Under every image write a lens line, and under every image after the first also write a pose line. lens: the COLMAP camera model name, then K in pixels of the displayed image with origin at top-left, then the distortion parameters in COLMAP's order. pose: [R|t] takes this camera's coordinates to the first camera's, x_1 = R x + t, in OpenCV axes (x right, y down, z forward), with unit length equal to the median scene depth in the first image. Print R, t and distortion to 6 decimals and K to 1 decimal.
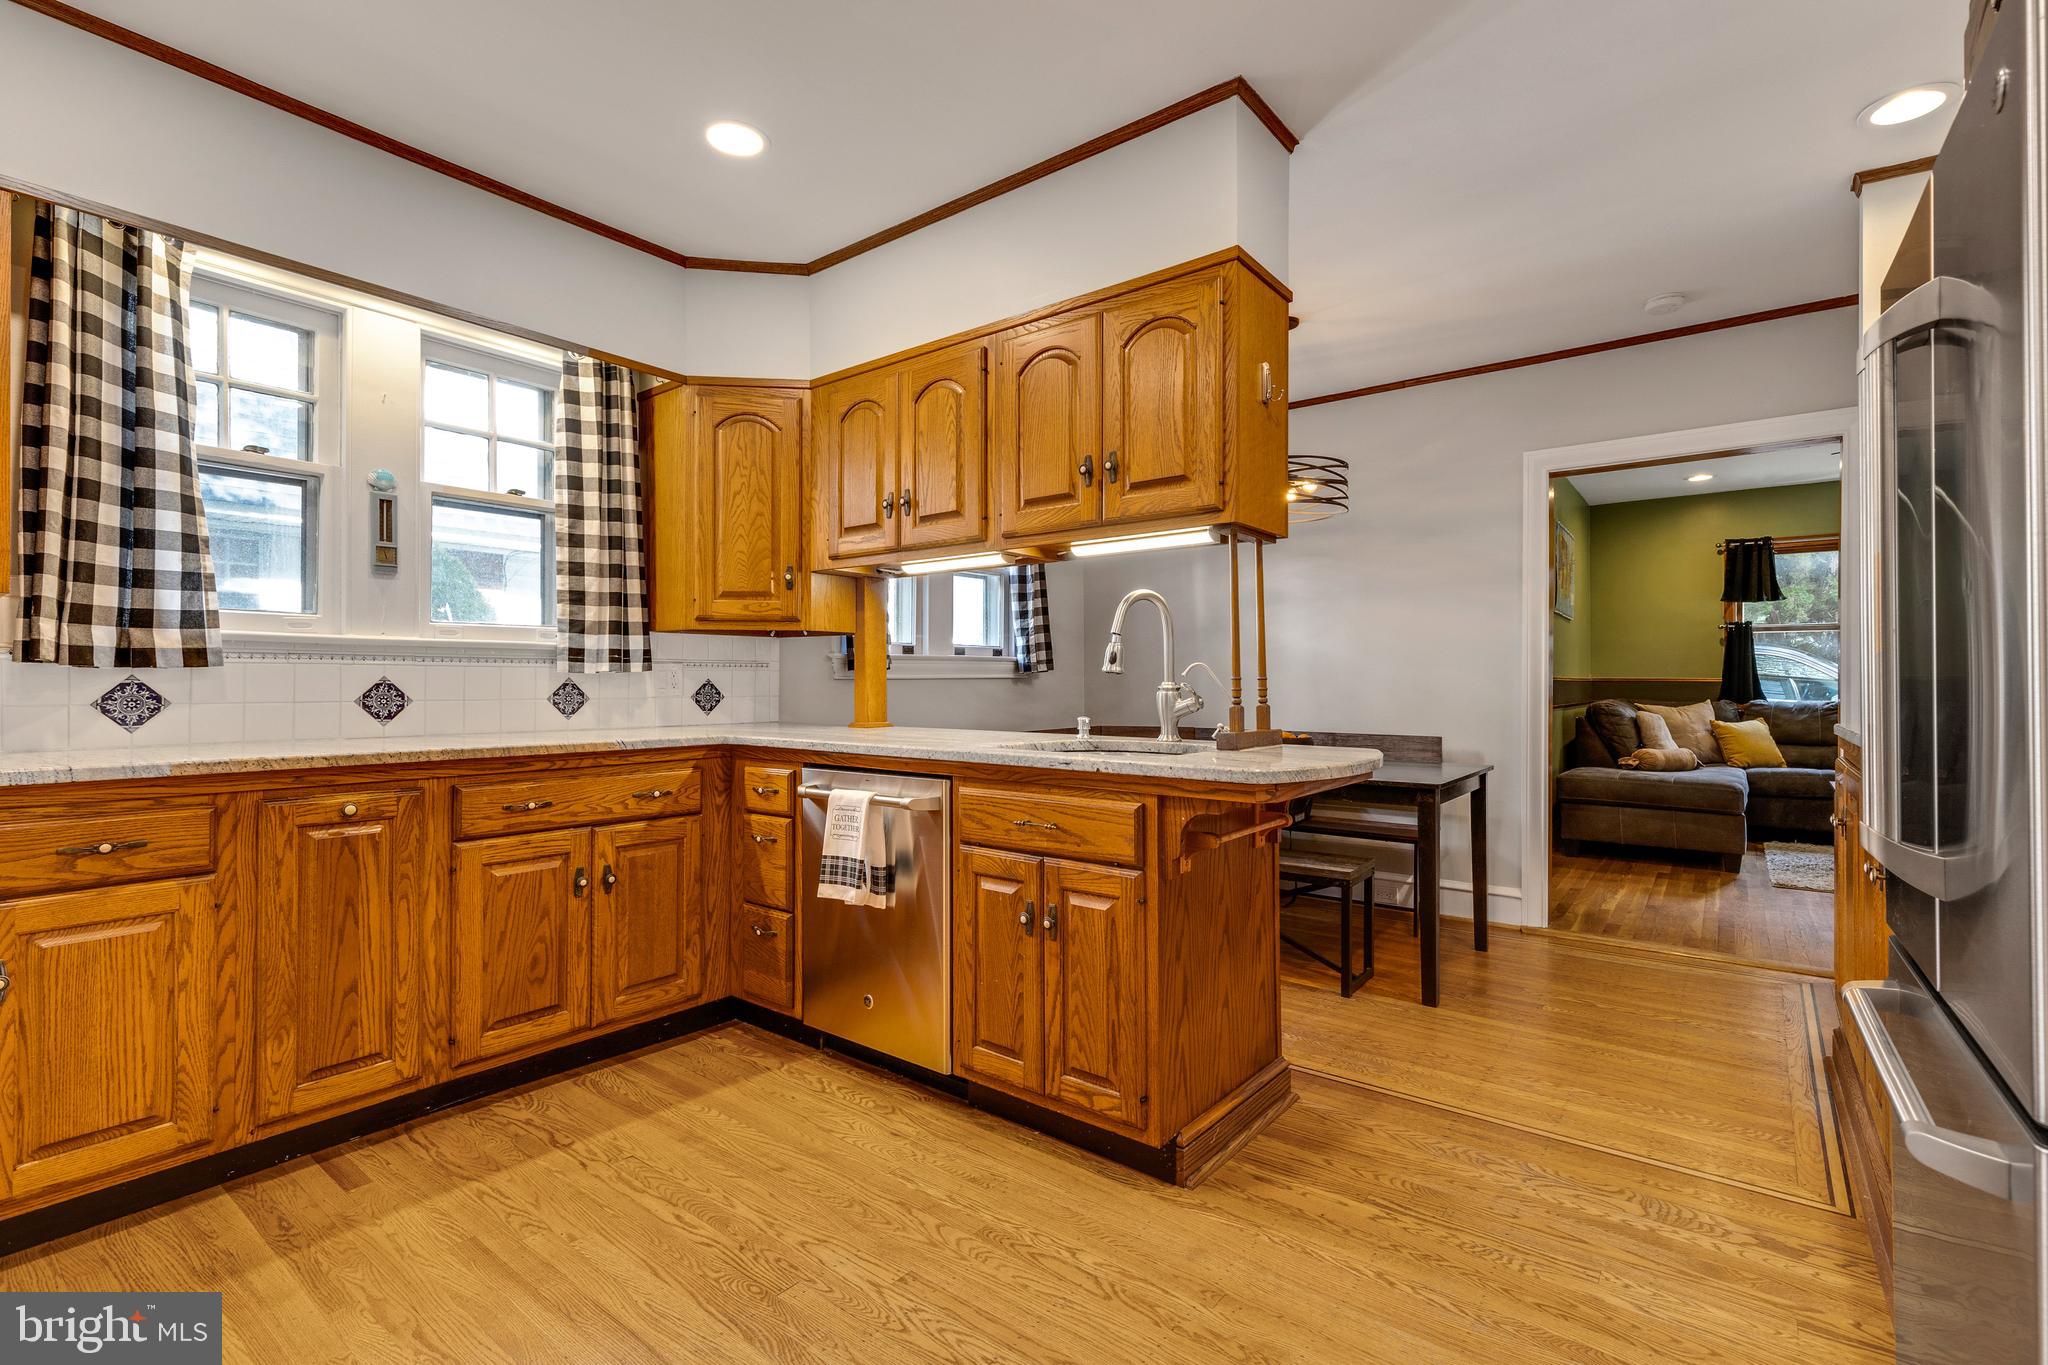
lens RADIAL K [[918.0, 0, 1032.2], [0, 918.0, 678.7], [0, 0, 1]] dist [0.004020, -0.000502]
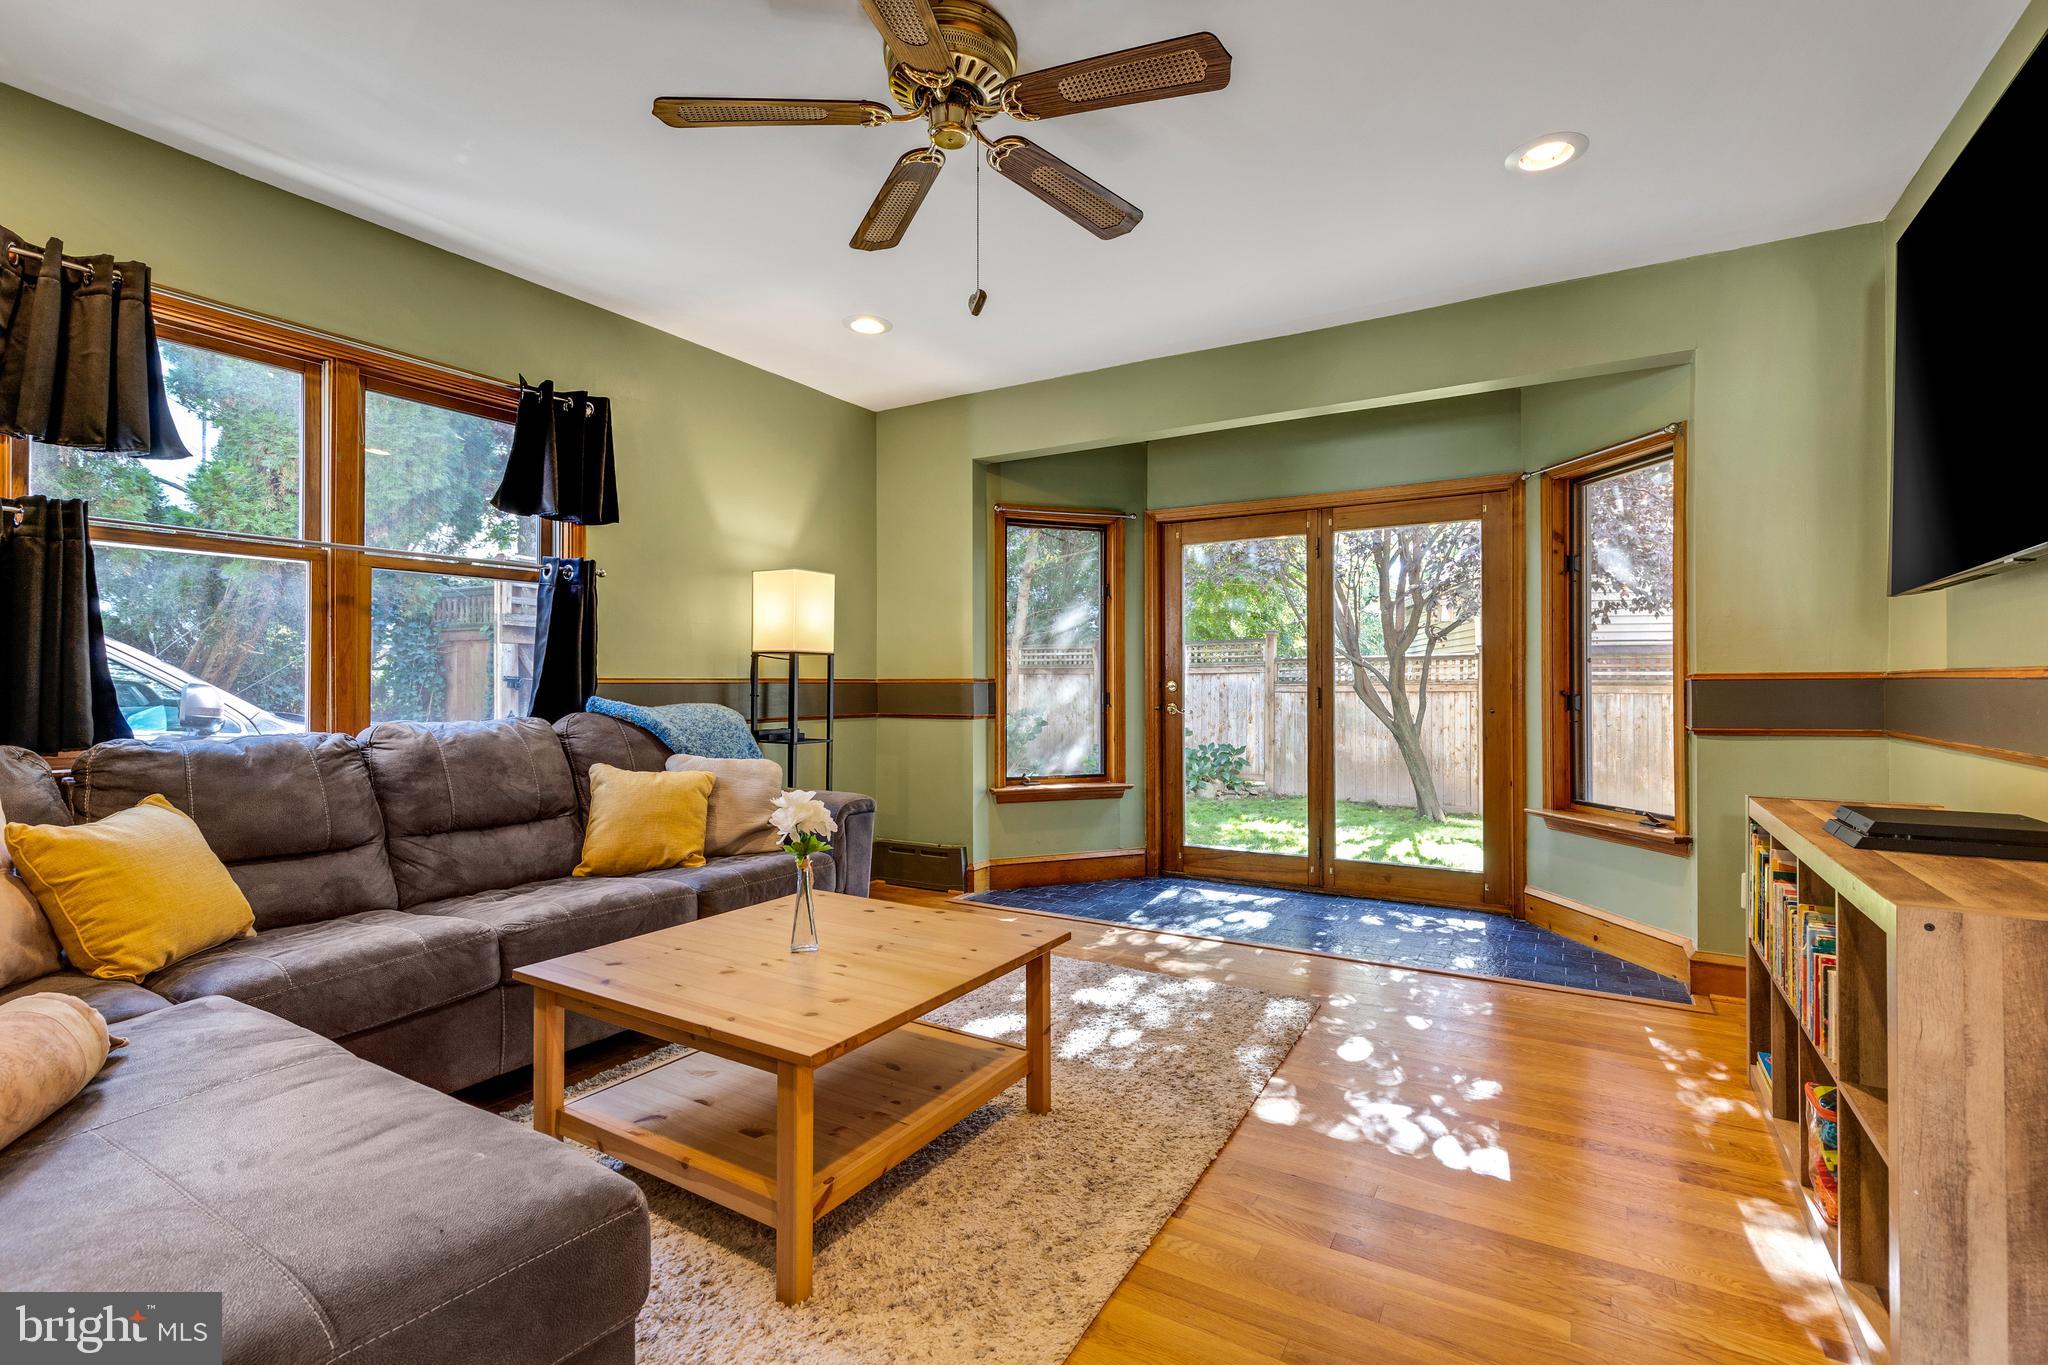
lens RADIAL K [[918.0, 0, 1033.6], [0, 918.0, 680.0], [0, 0, 1]] dist [0.004020, -0.000502]
pose [[-0.121248, -0.000276, 0.992622, 0.548805], [0.003813, 0.999992, 0.000743, 0.002436], [-0.992615, 0.003875, -0.121246, 0.937405]]
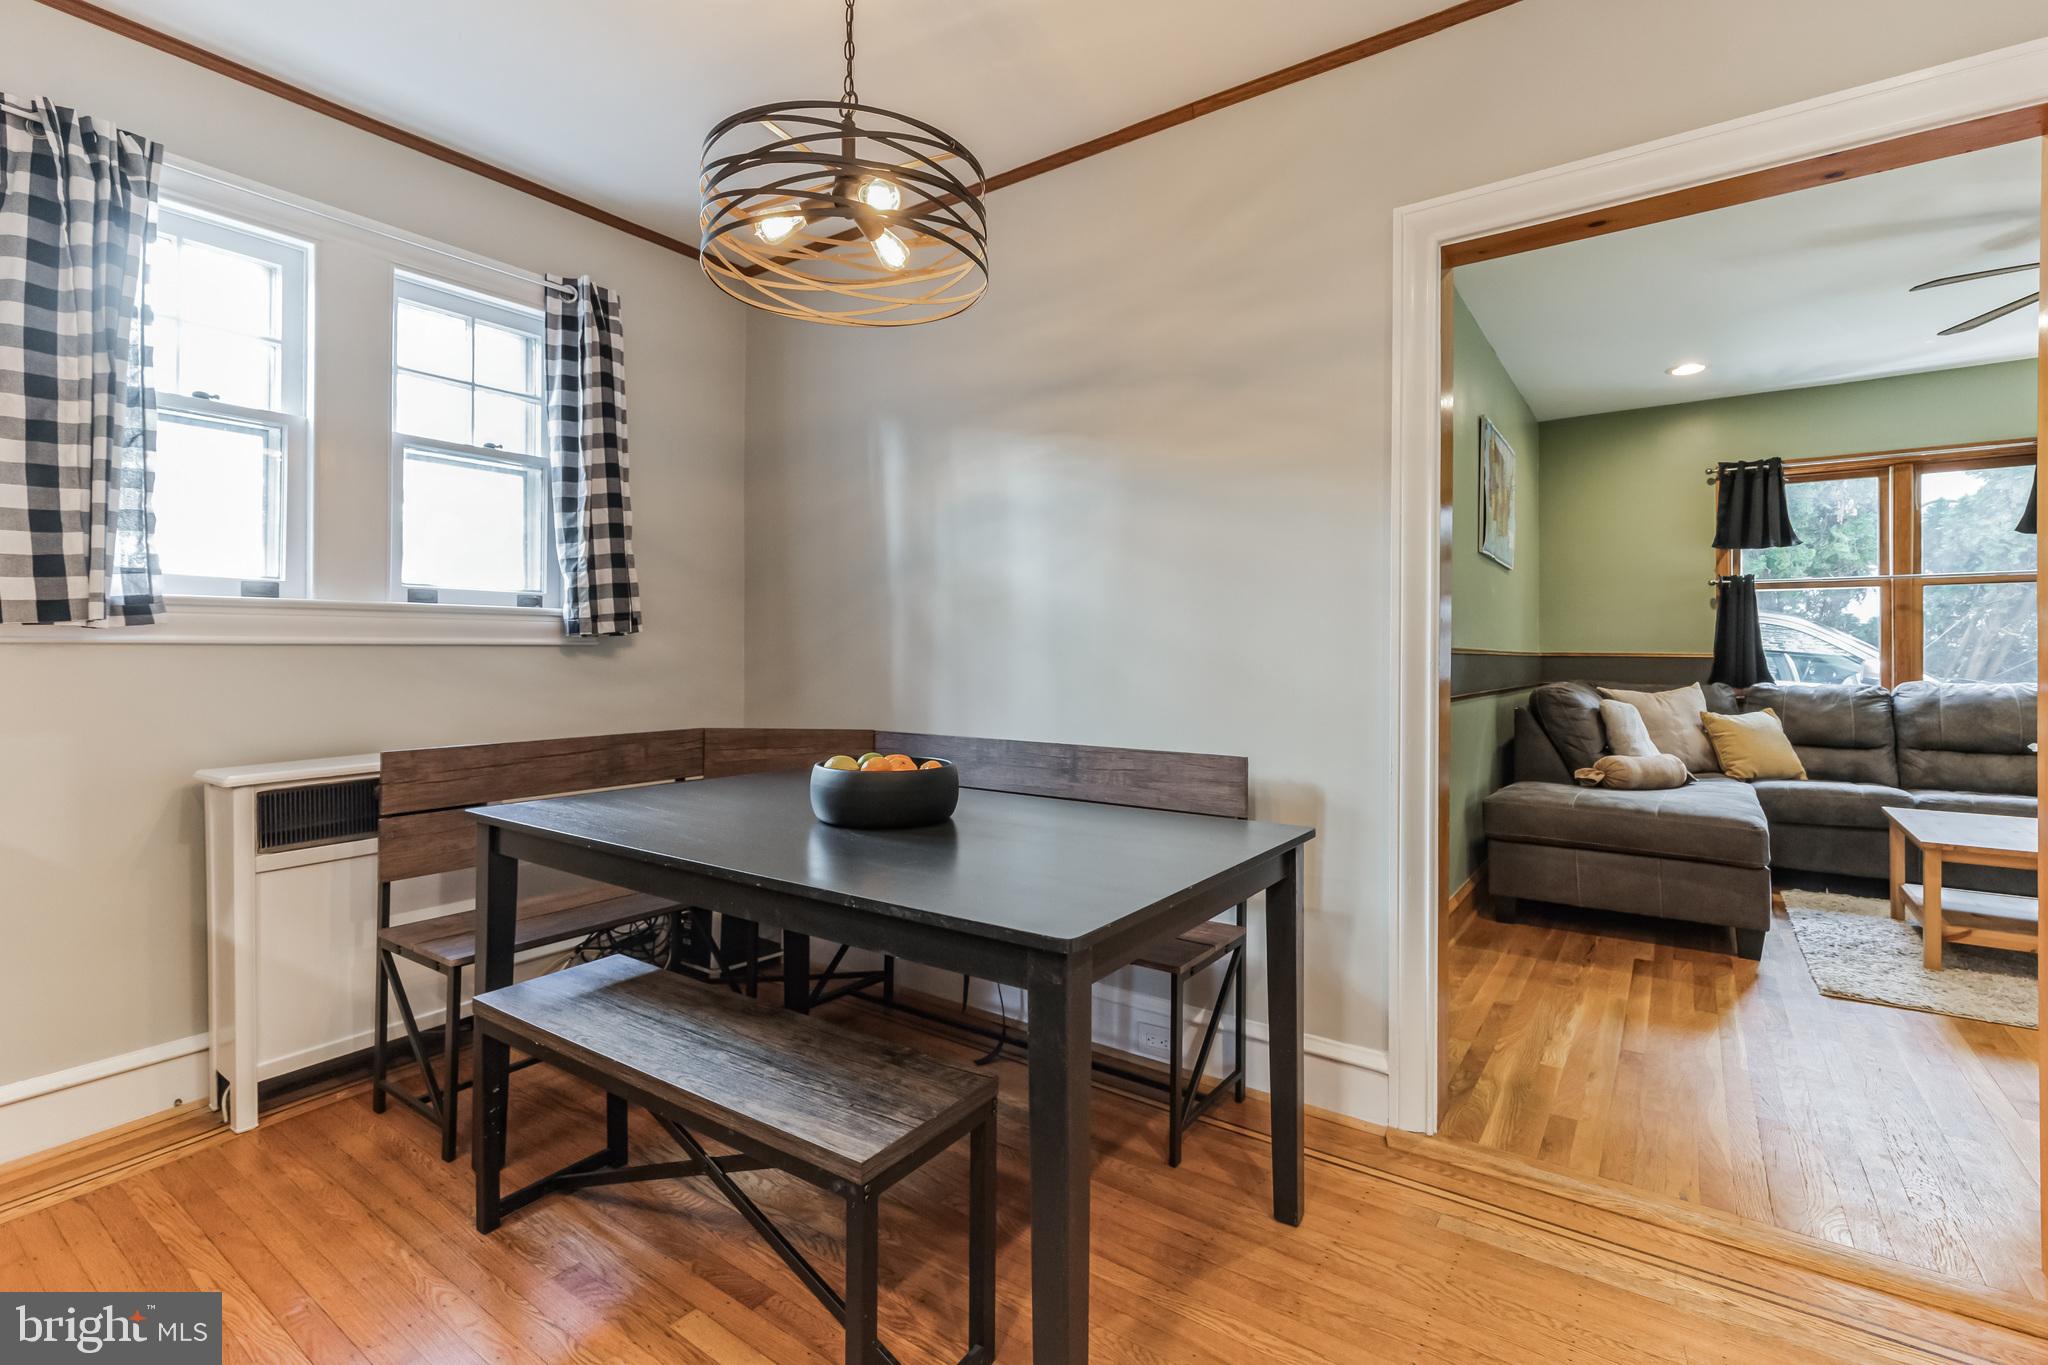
lens RADIAL K [[930.2, 0, 1040.9], [0, 930.2, 649.6], [0, 0, 1]] dist [0.005165, 0.001035]
pose [[0.999023, 0.004016, 0.044022, 0.249864], [-0.003741, 0.999973, -0.006320, 0.004453], [-0.044046, 0.006149, 0.999011, 0.385987]]
